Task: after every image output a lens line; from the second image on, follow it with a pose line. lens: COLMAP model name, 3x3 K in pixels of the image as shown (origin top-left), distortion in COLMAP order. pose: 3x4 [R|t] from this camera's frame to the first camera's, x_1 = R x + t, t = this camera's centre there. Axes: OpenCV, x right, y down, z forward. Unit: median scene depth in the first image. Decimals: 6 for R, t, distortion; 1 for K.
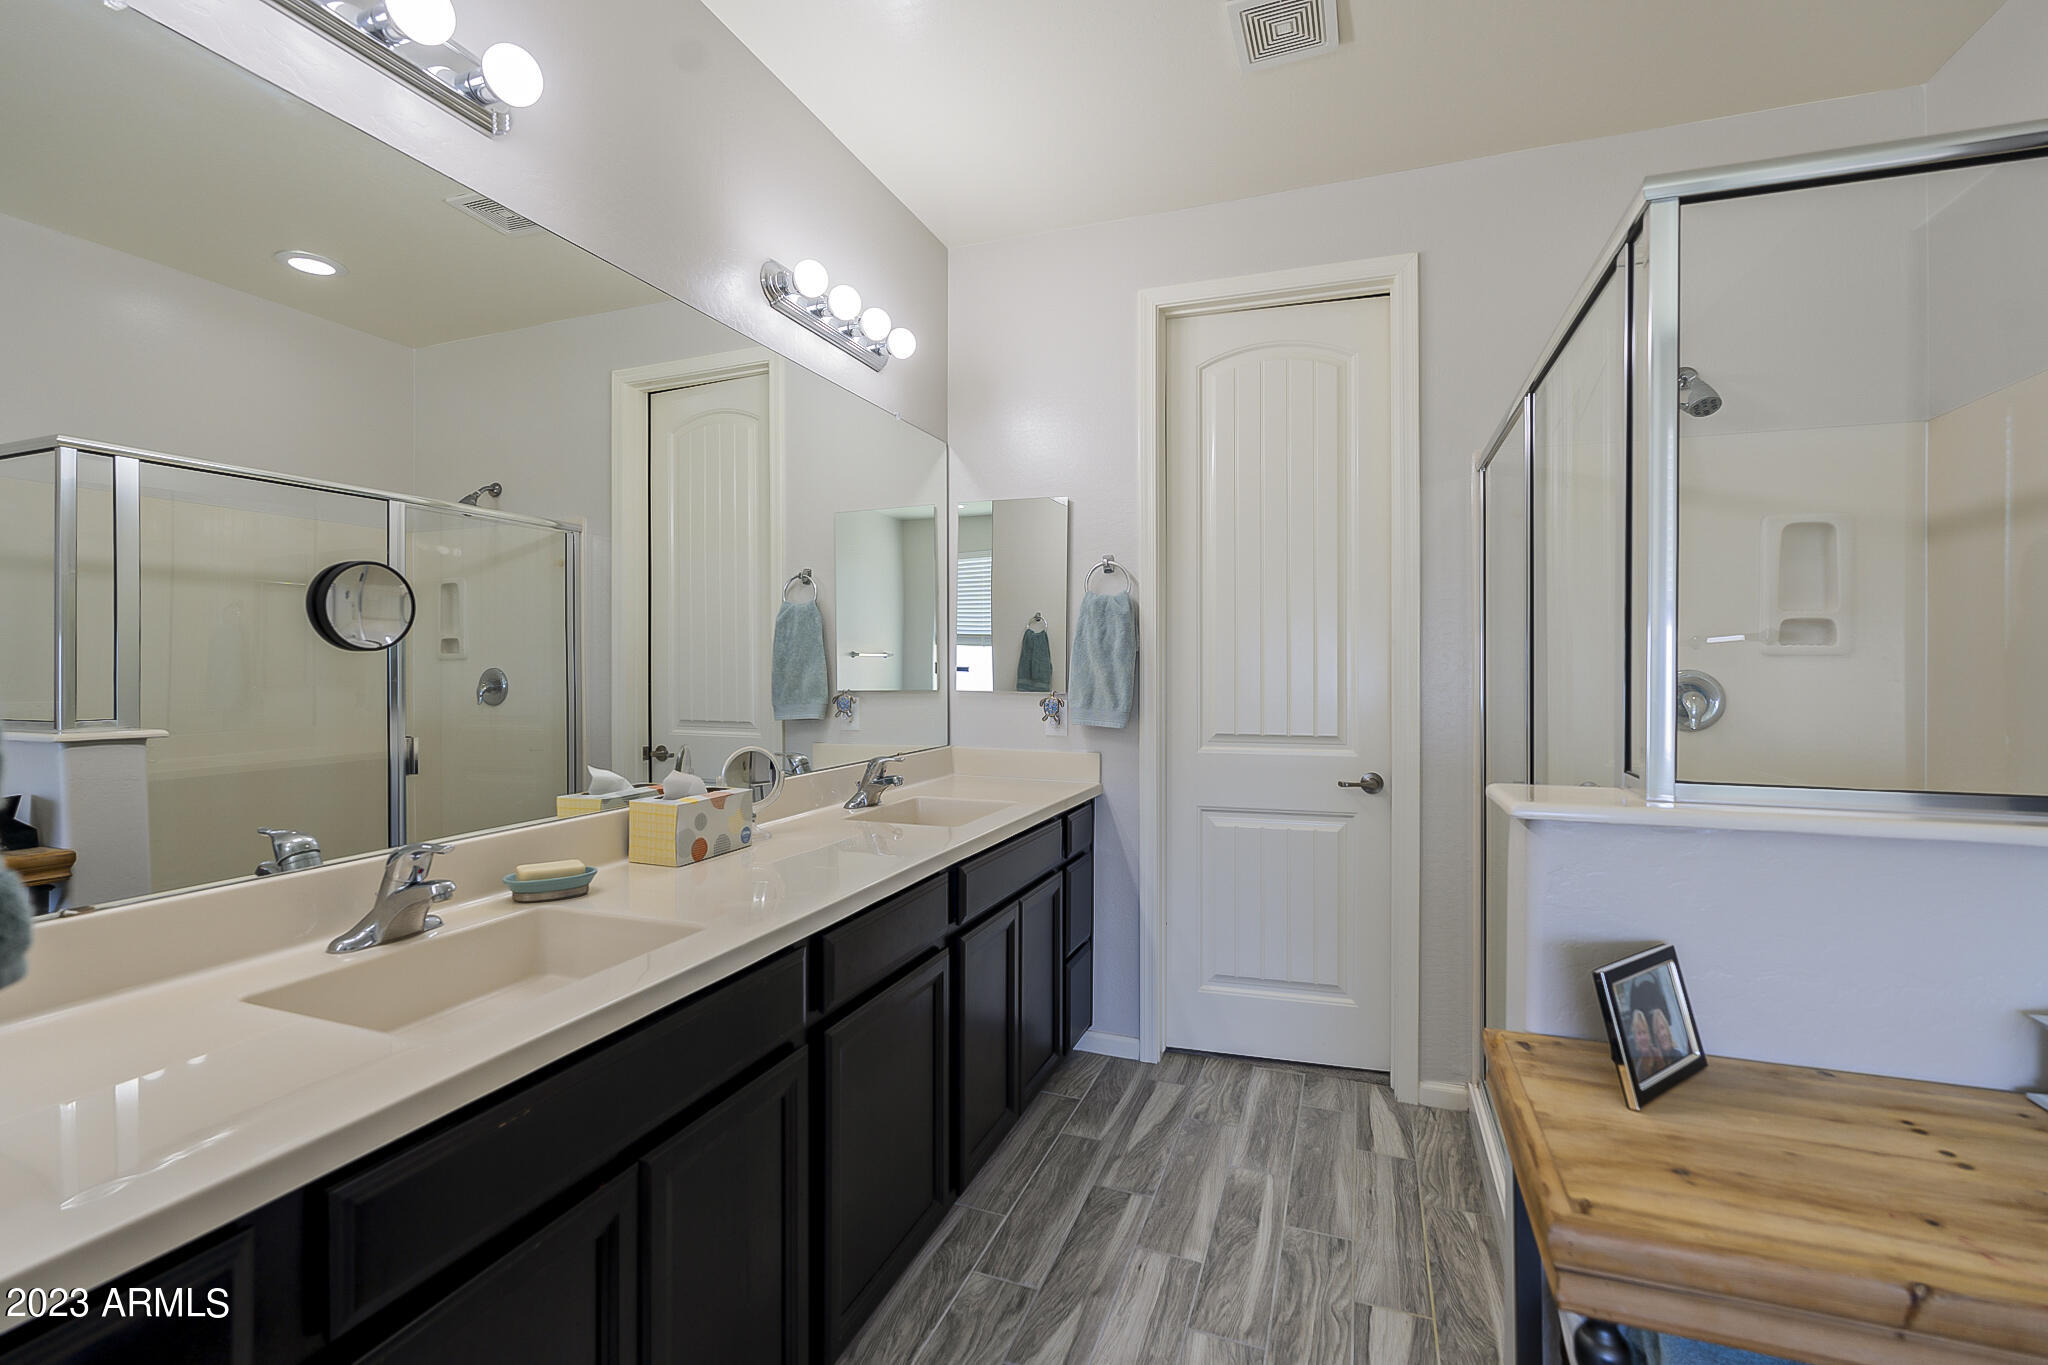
lens RADIAL K [[902.0, 0, 1020.2], [0, 902.0, 658.9], [0, 0, 1]] dist [-0.002833, -0.000223]
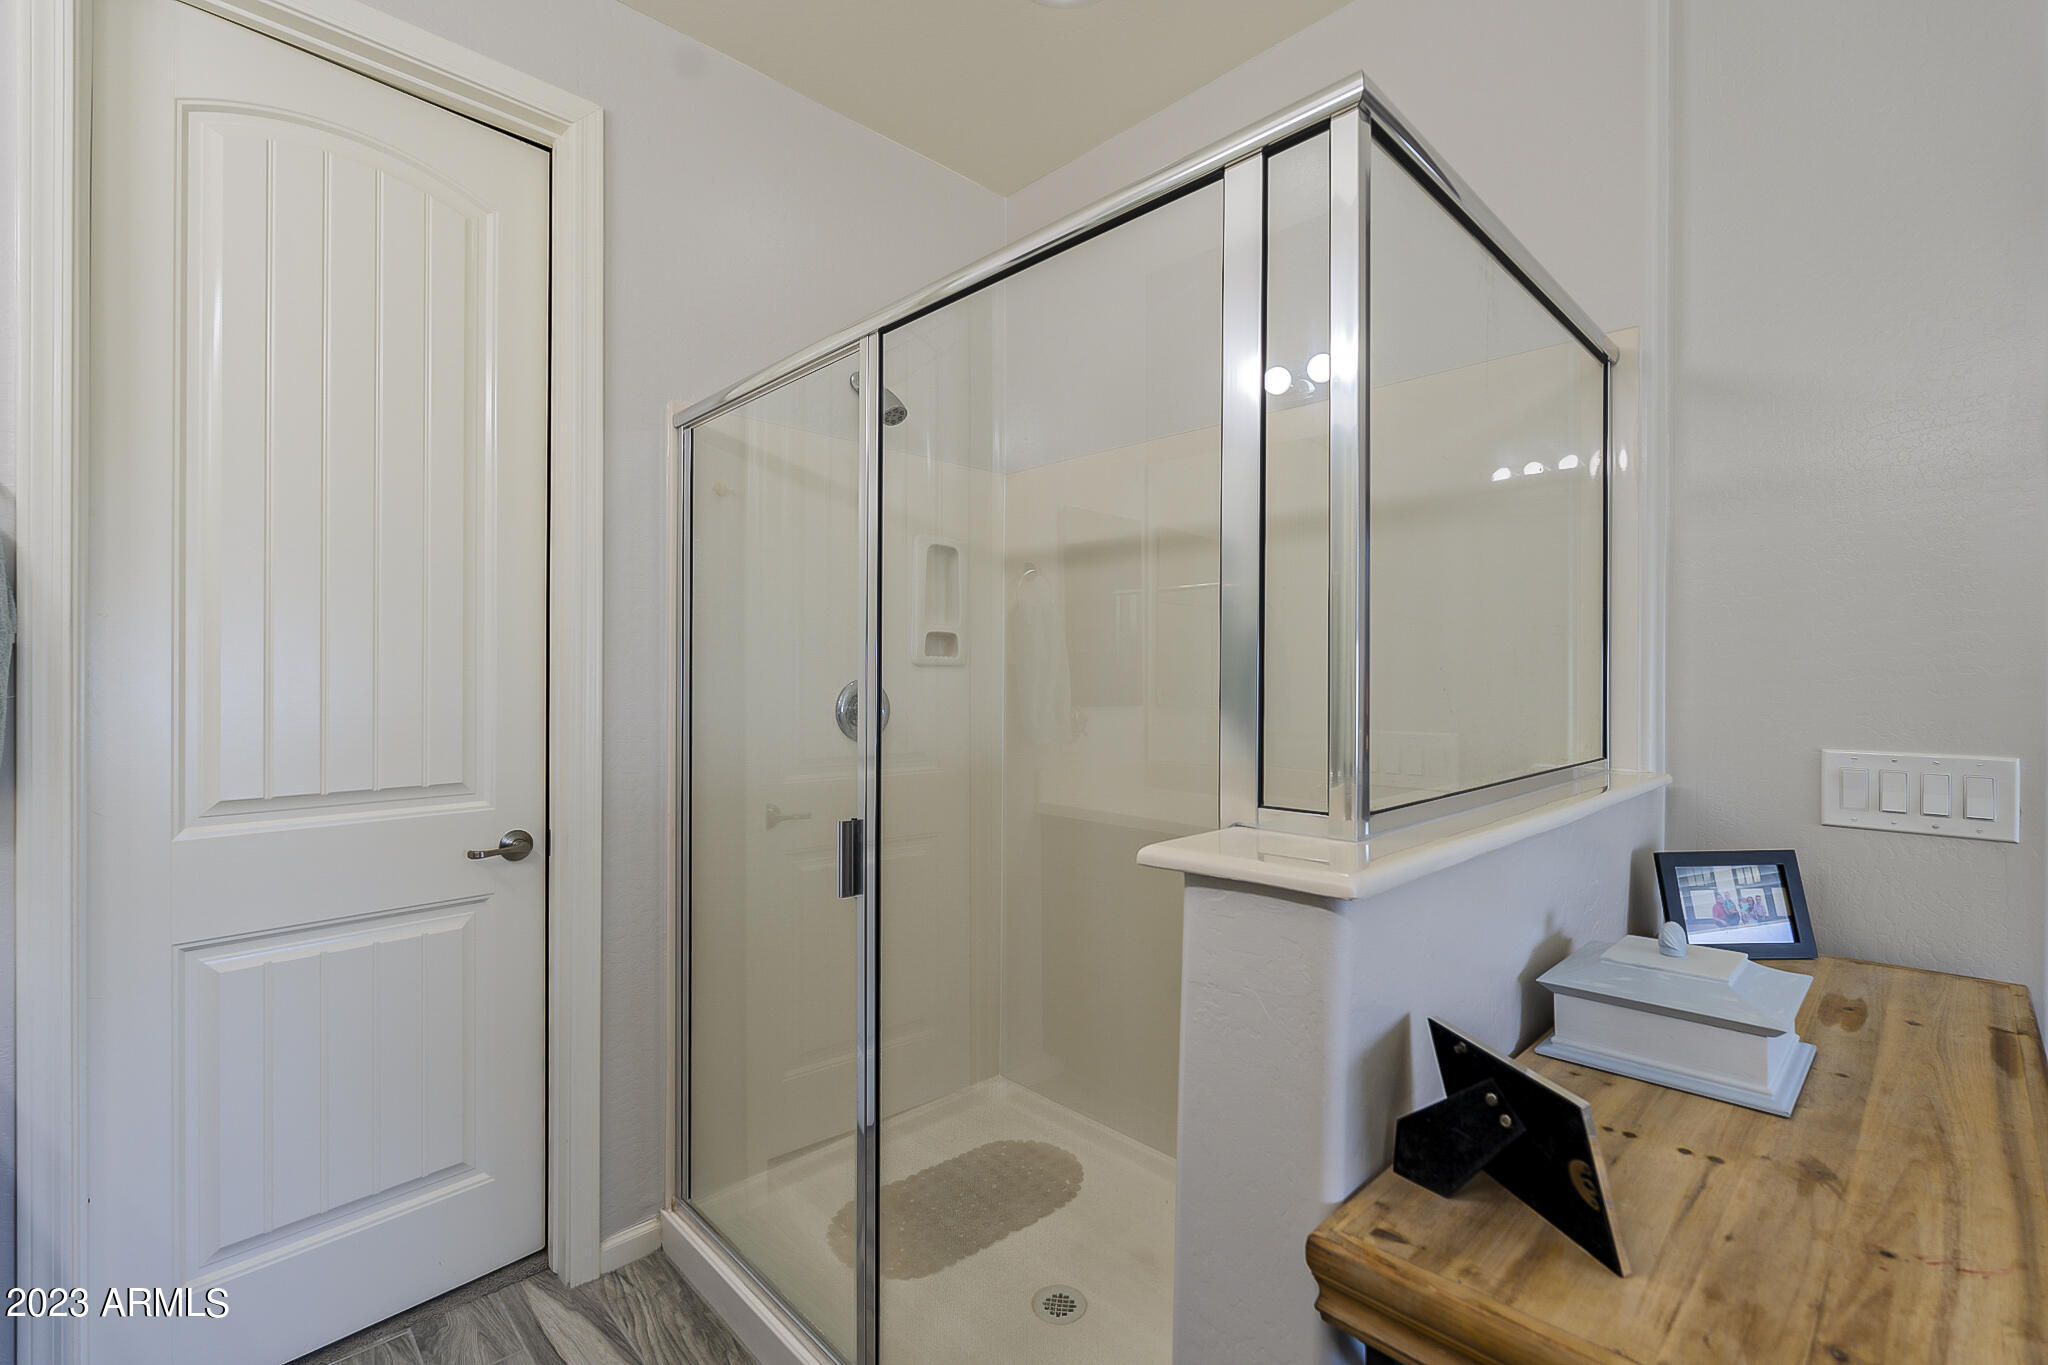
lens RADIAL K [[902.0, 0, 1032.6], [0, 902.0, 674.2], [0, 0, 1]] dist [-0.002833, -0.000223]
pose [[0.430775, 0.001102, 0.902459, -0.089024], [-0.007663, 0.999968, 0.002437, 0.003323], [-0.902427, -0.007965, 0.430769, 0.504991]]
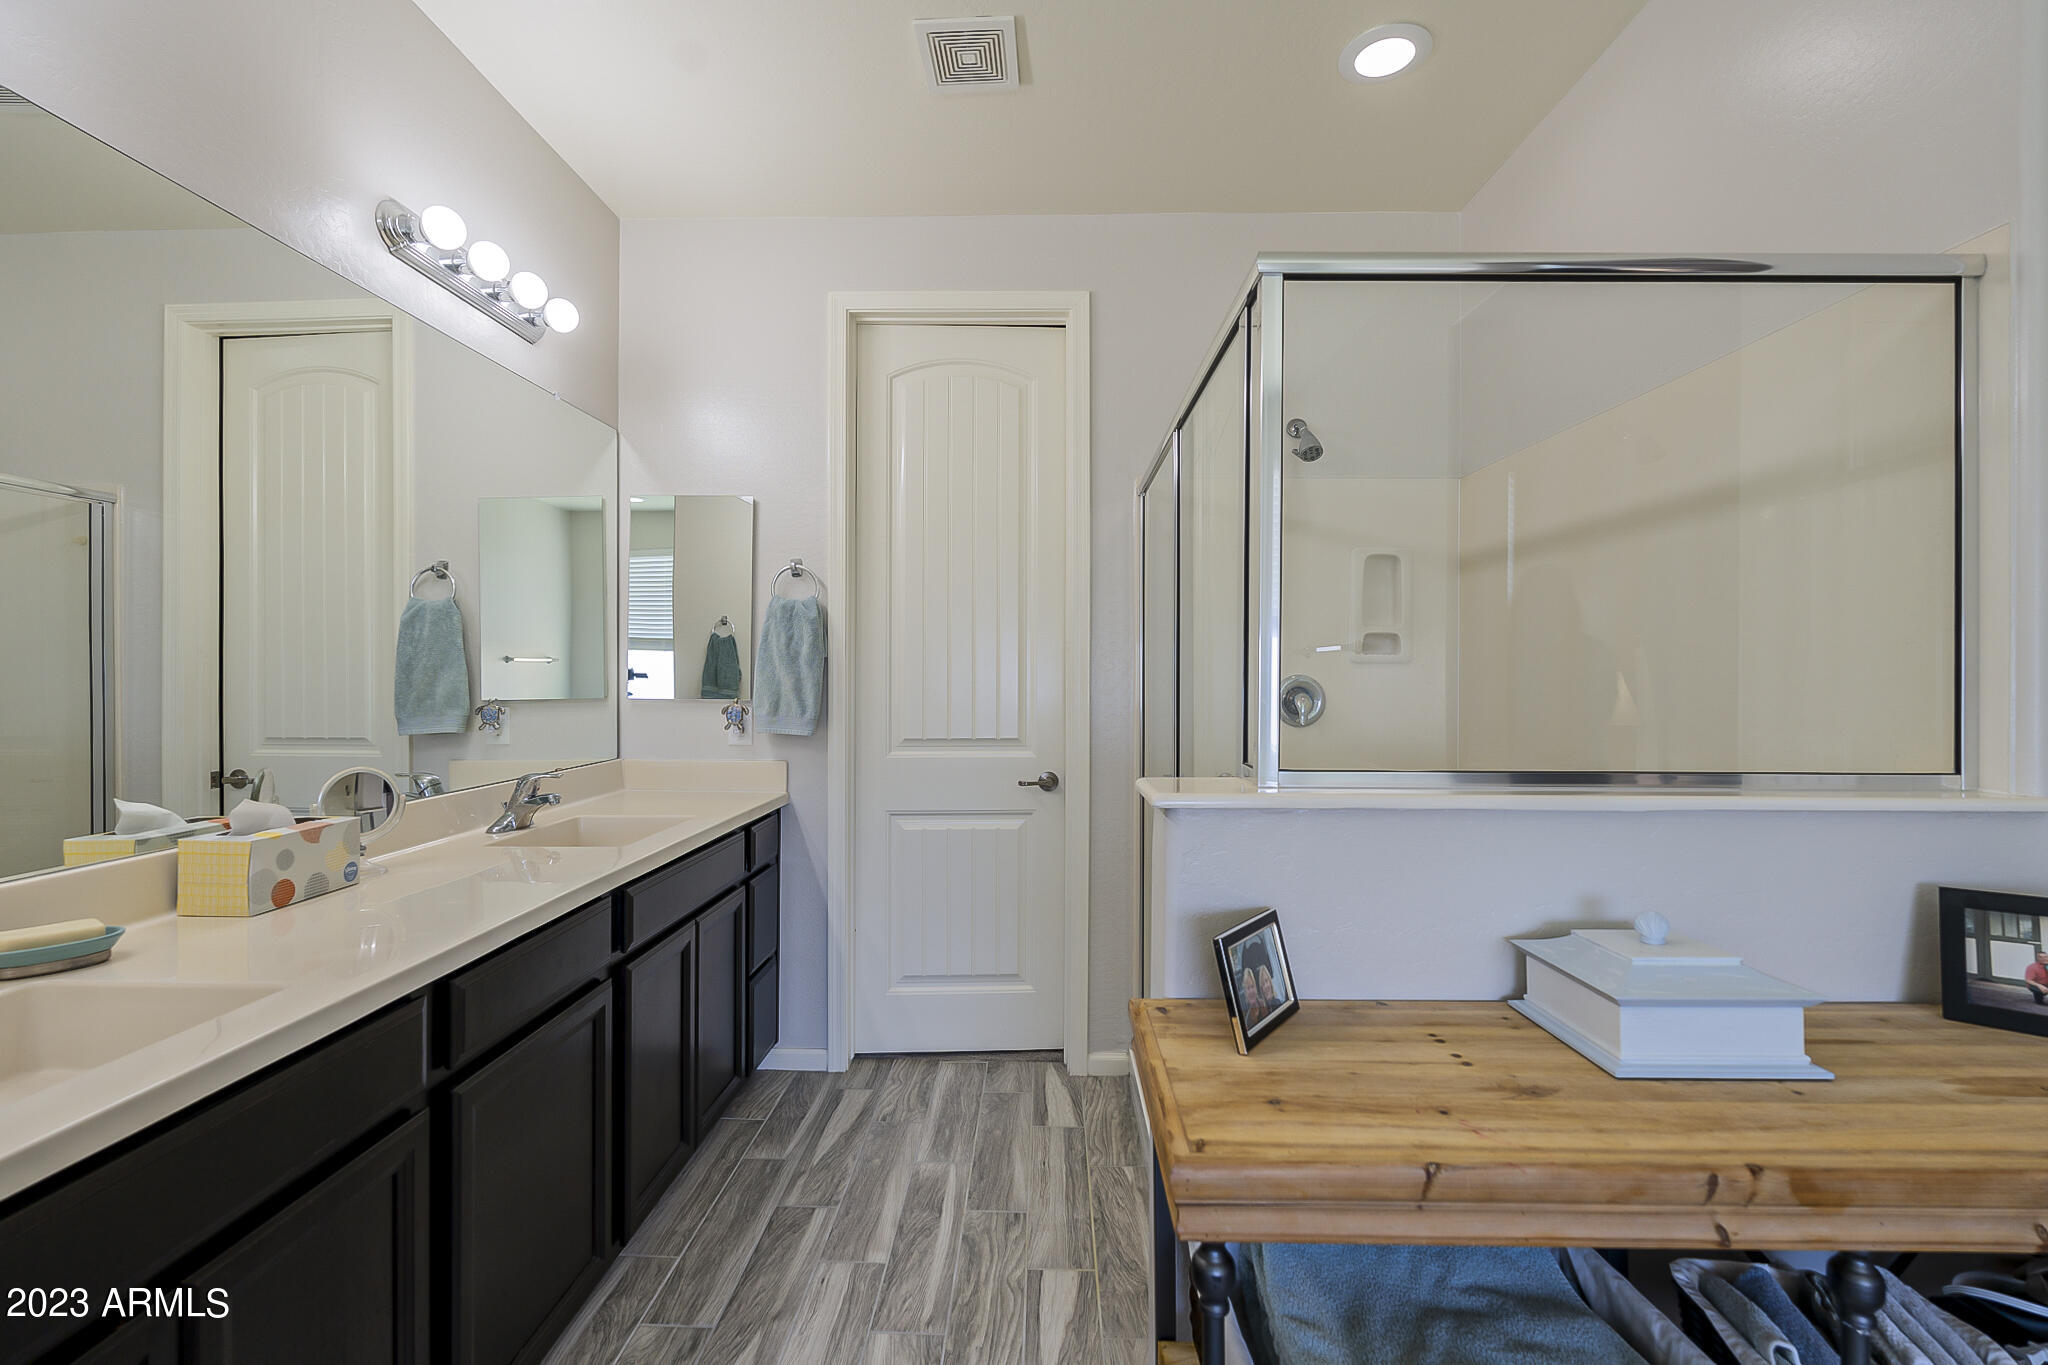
lens RADIAL K [[902.0, 0, 1015.7], [0, 902.0, 665.0], [0, 0, 1]] dist [-0.002833, -0.000223]
pose [[0.946954, 0.001824, 0.321364, 0.013329], [-0.001894, 0.999998, -0.000094, -0.000228], [-0.321364, -0.000520, 0.946956, -0.002500]]
